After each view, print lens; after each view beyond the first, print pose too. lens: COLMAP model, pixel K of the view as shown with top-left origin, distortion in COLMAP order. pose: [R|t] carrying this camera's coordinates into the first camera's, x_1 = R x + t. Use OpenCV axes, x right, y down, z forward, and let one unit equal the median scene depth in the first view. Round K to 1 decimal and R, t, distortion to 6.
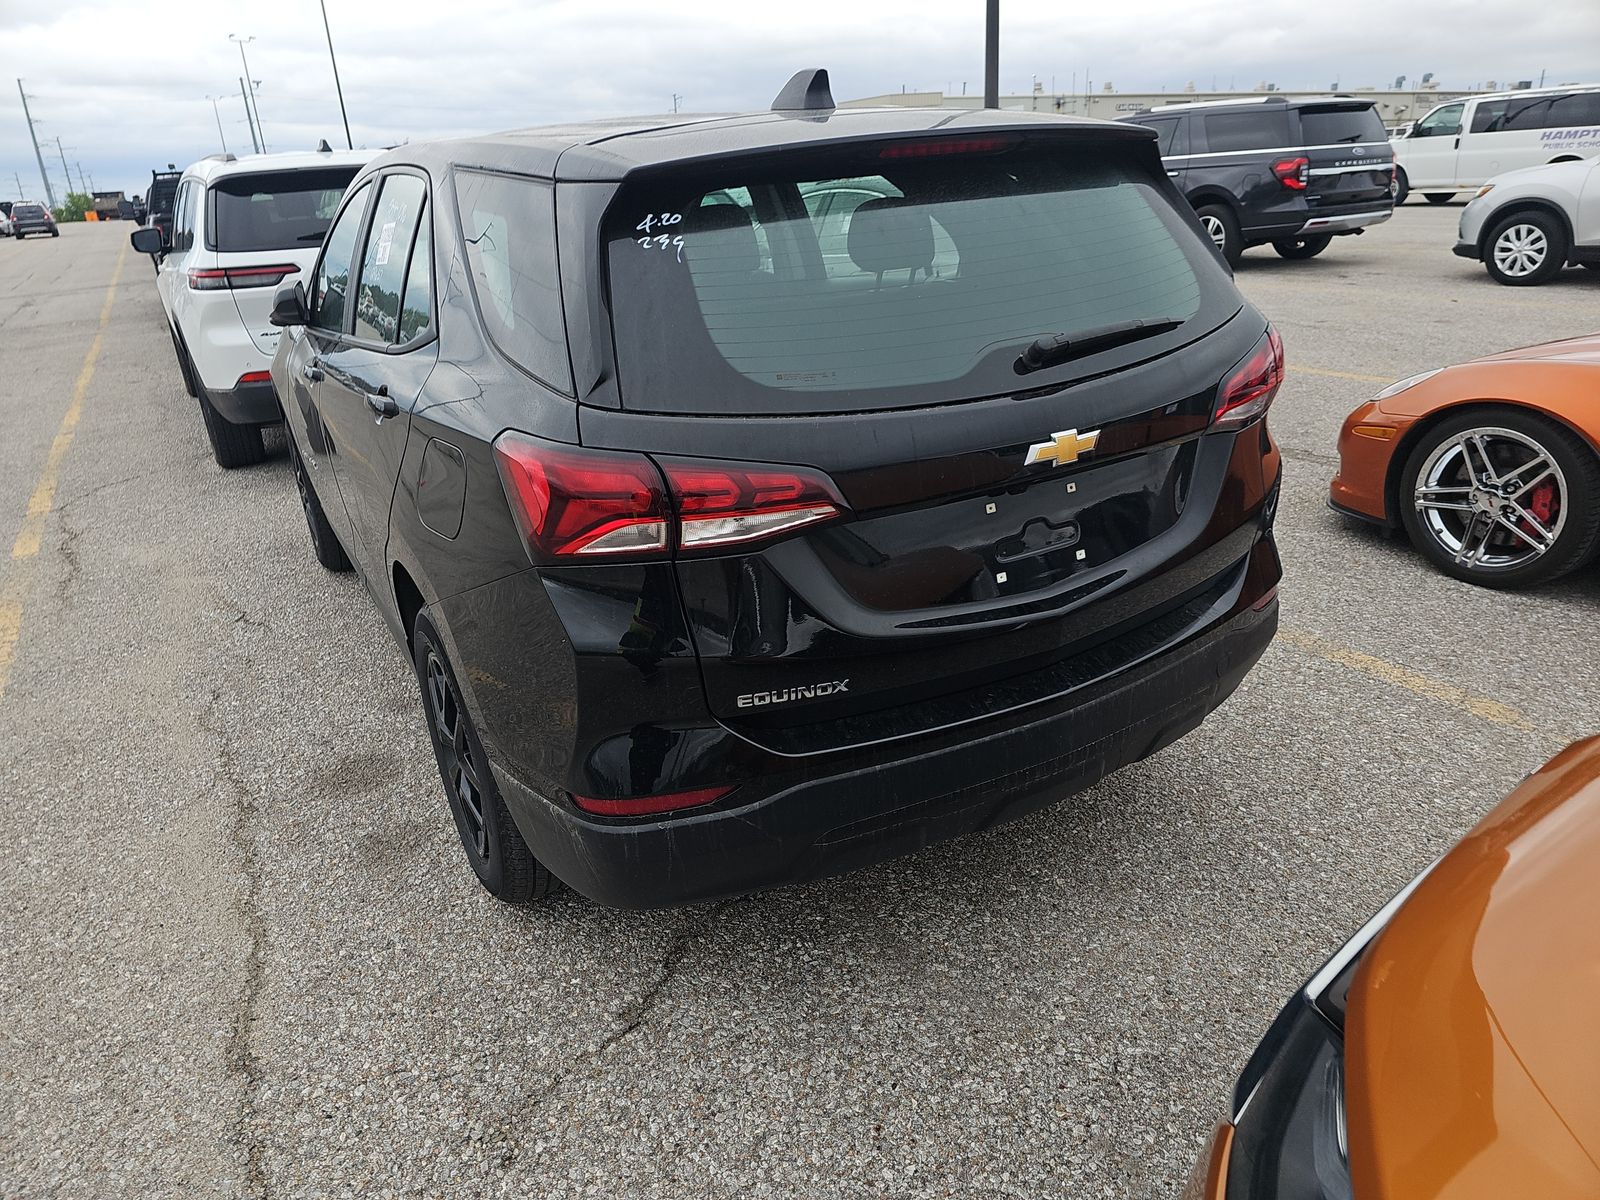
lens RADIAL K [[1077.3, 0, 764.2], [0, 1077.3, 582.9], [0, 0, 1]] dist [0.059292, -0.055690]
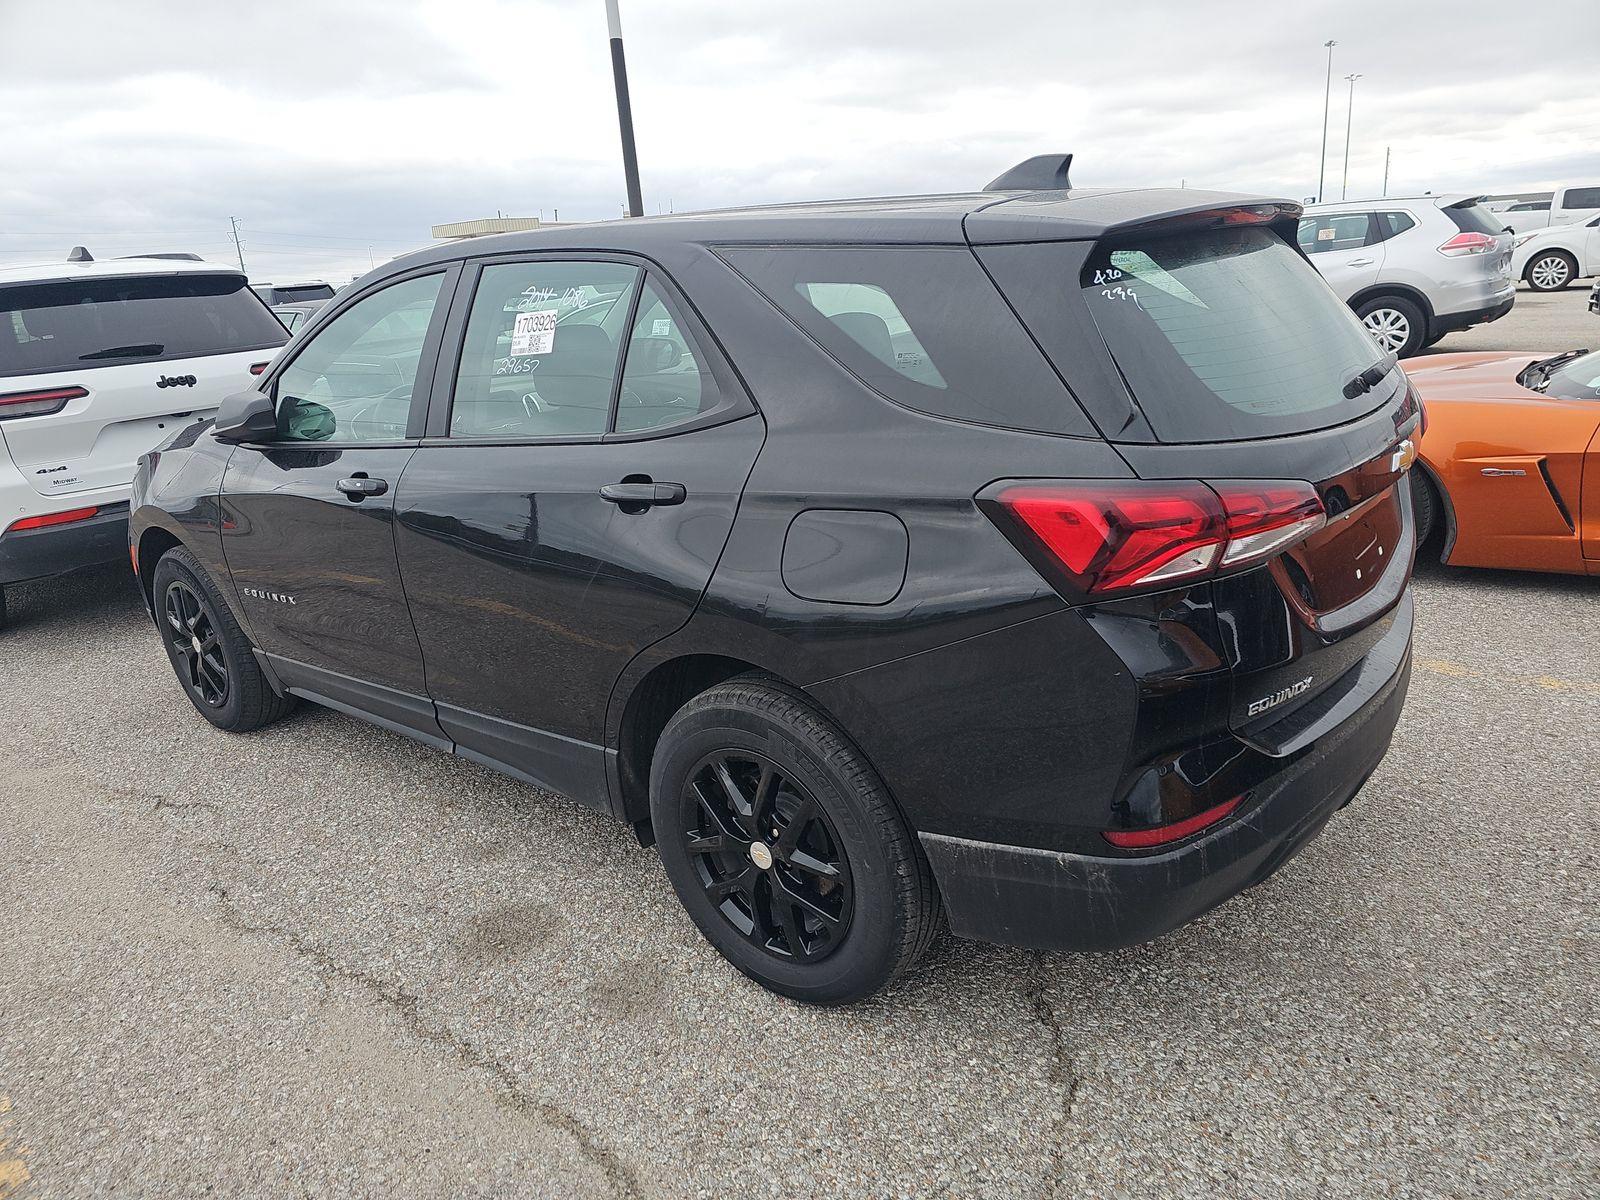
lens RADIAL K [[1077.3, 0, 790.8], [0, 1077.3, 570.7], [0, 0, 1]] dist [0.059292, -0.055690]
pose [[0.926257, -0.110667, 0.360279, -0.651218], [0.149713, 0.985303, -0.082248, -0.003144], [-0.345882, 0.130122, 0.929212, 0.118721]]
